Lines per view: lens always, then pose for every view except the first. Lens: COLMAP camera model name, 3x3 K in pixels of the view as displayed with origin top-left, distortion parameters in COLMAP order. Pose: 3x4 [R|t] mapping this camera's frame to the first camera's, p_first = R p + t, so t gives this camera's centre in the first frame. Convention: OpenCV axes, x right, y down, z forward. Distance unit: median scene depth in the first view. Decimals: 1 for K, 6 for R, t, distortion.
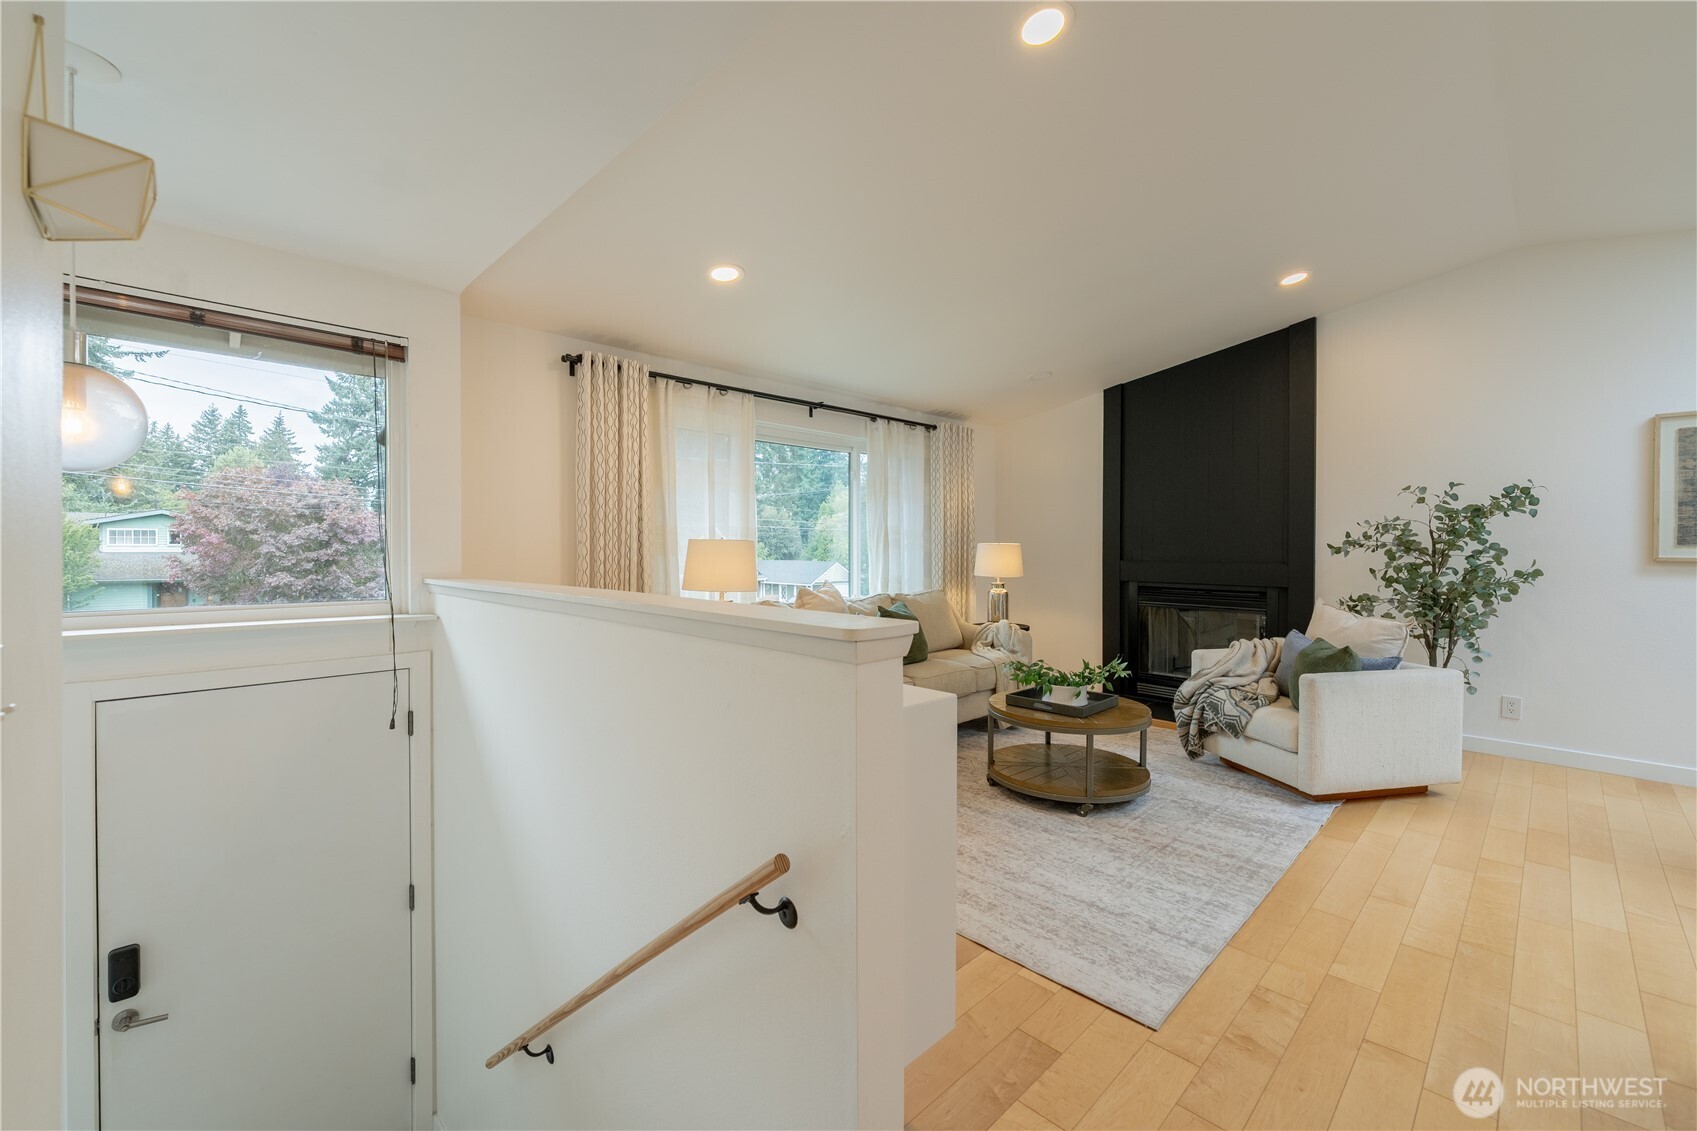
lens RADIAL K [[700.0, 0, 844.6], [0, 700.0, 556.1], [0, 0, 1]] dist [-0.000830, -0.000401]
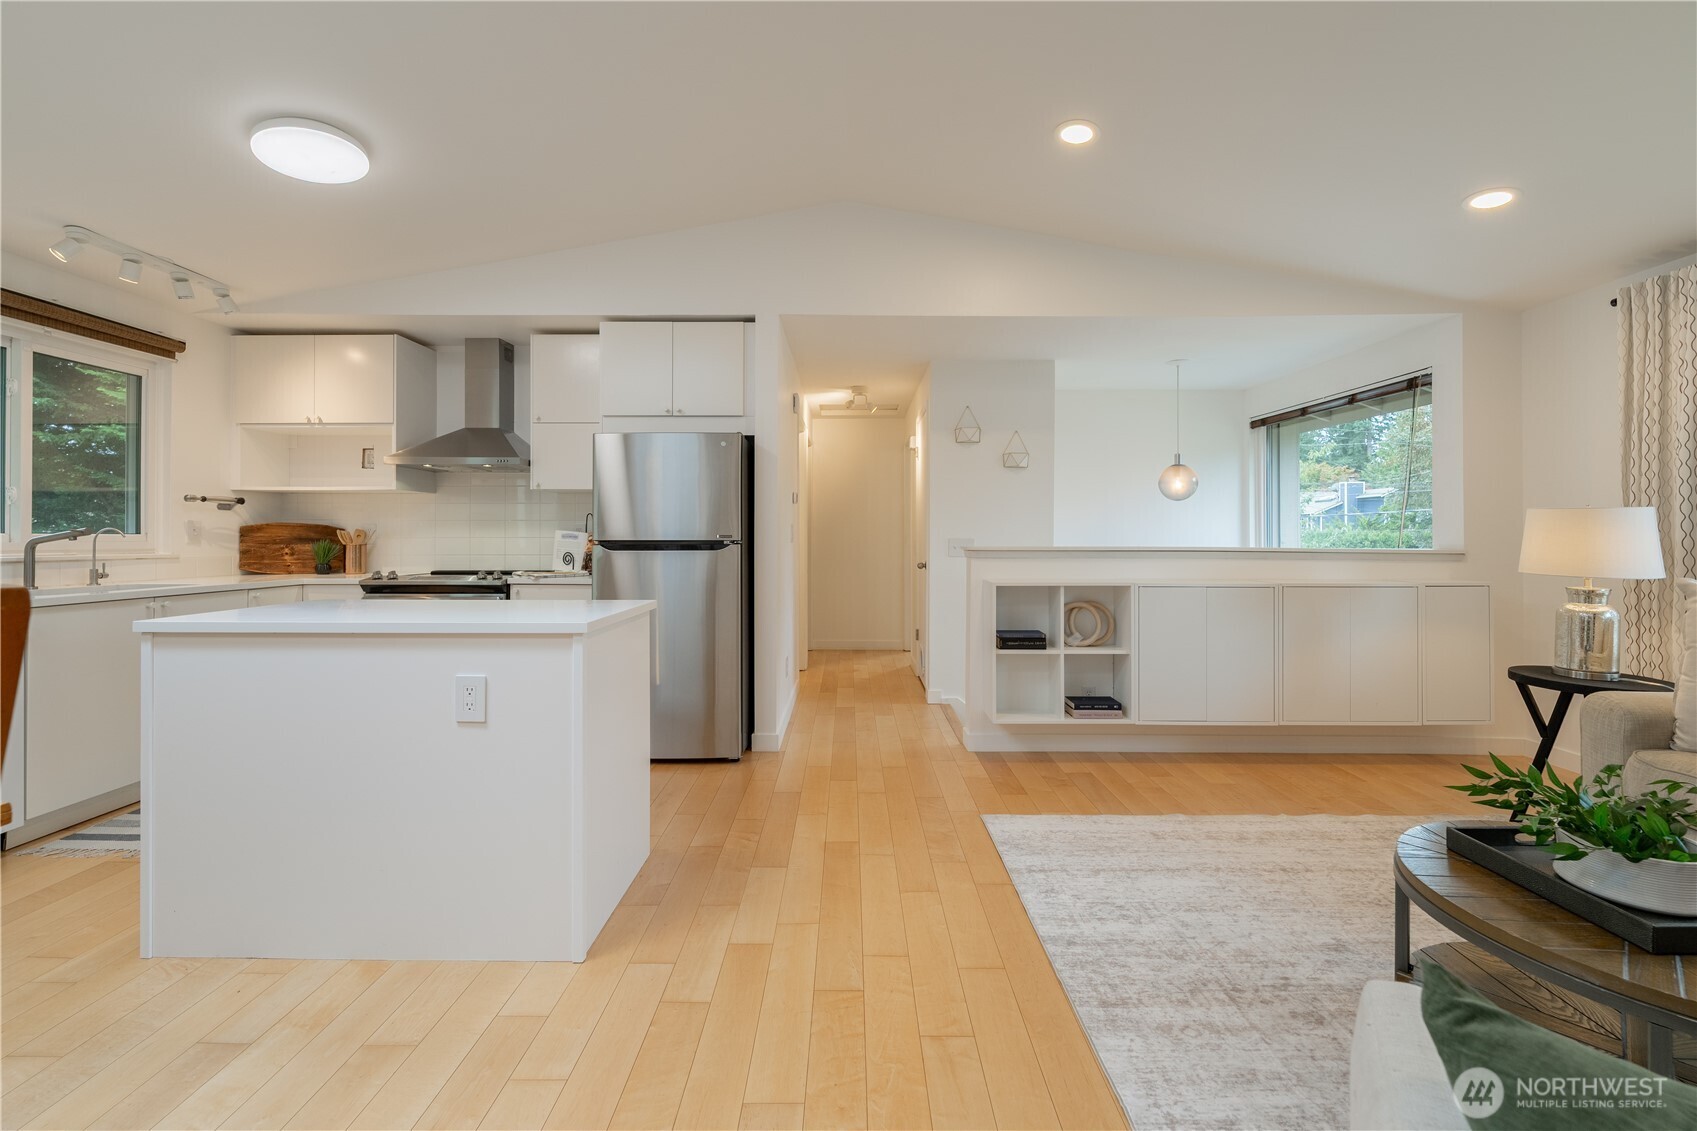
lens RADIAL K [[688.5, 0, 844.0], [0, 688.5, 534.5], [0, 0, 1]] dist [0.000342, -0.000575]
pose [[-0.708919, -0.004414, -0.705276, 1.104901], [-0.010533, 0.999935, 0.004329, 0.013899], [0.705211, 0.010498, -0.708920, 1.166370]]
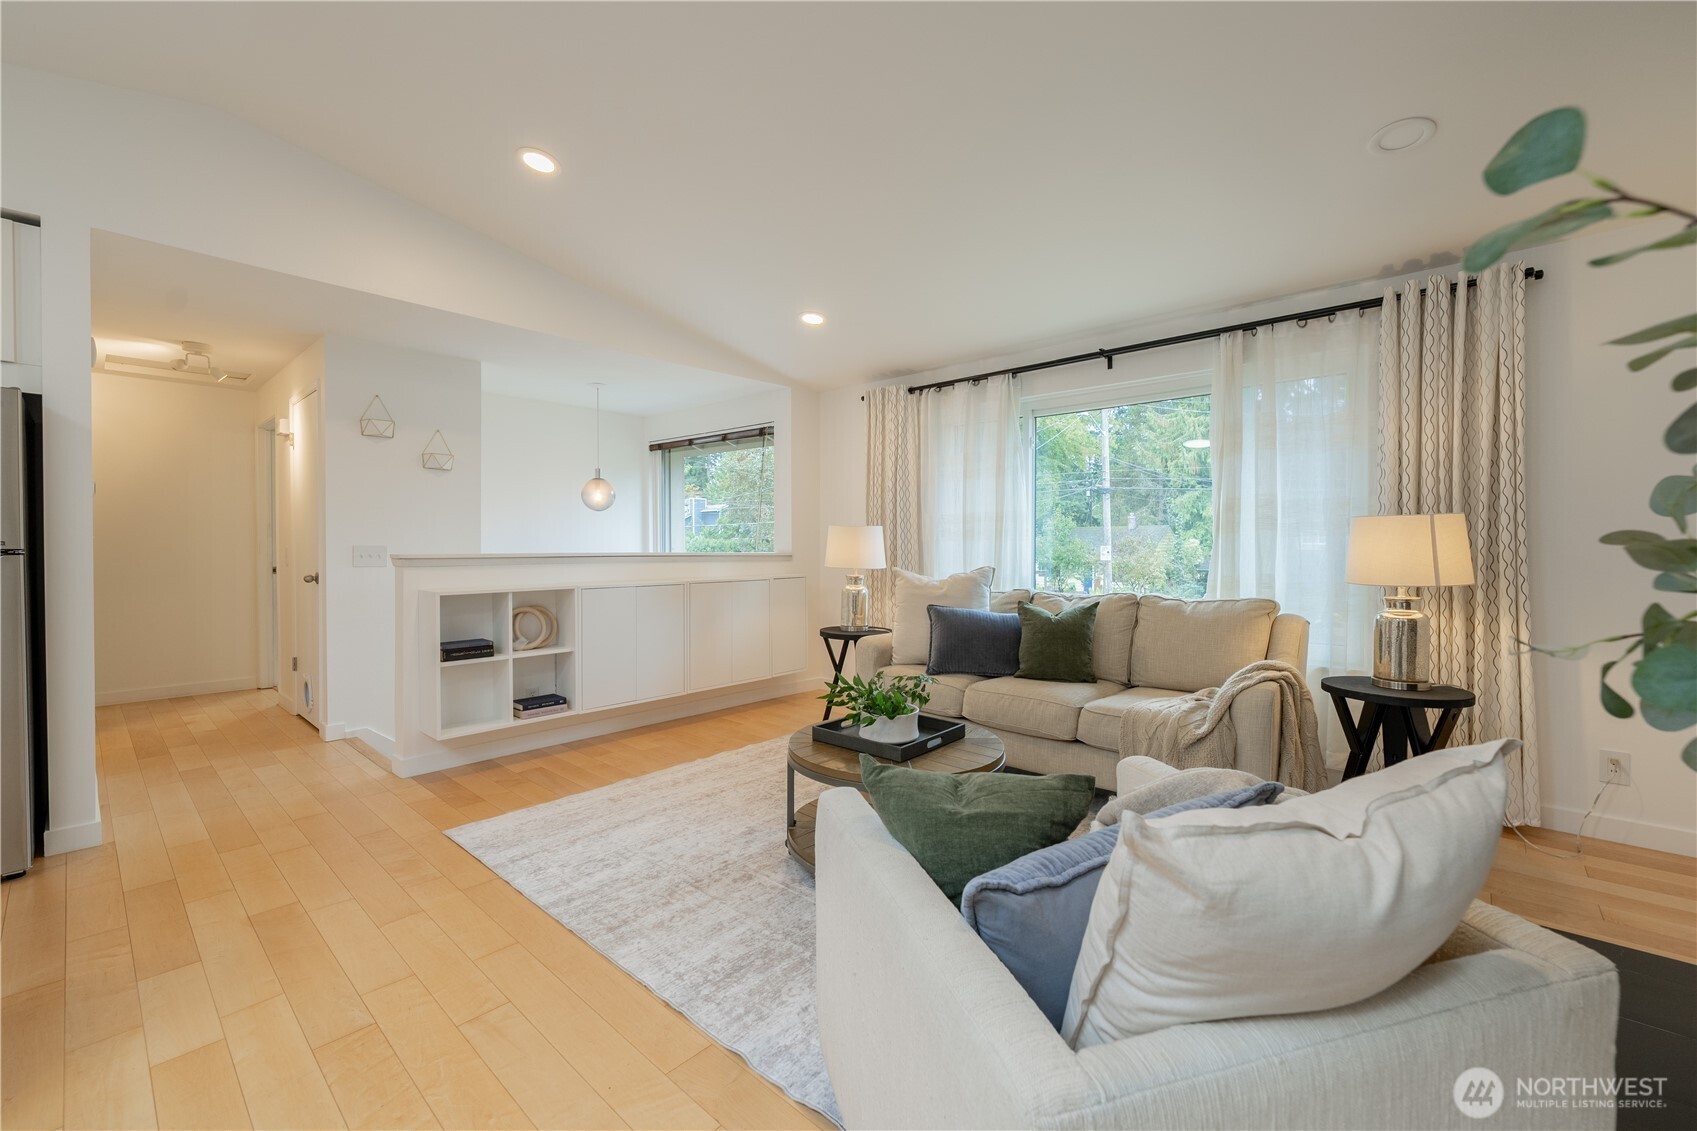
lens RADIAL K [[700.0, 0, 844.6], [0, 700.0, 556.1], [0, 0, 1]] dist [-0.000830, -0.000401]
pose [[0.057625, 0.015357, -0.998220, 1.259682], [-0.012401, 0.999816, 0.014666, 0.015240], [0.998261, 0.011534, 0.057804, 1.105938]]
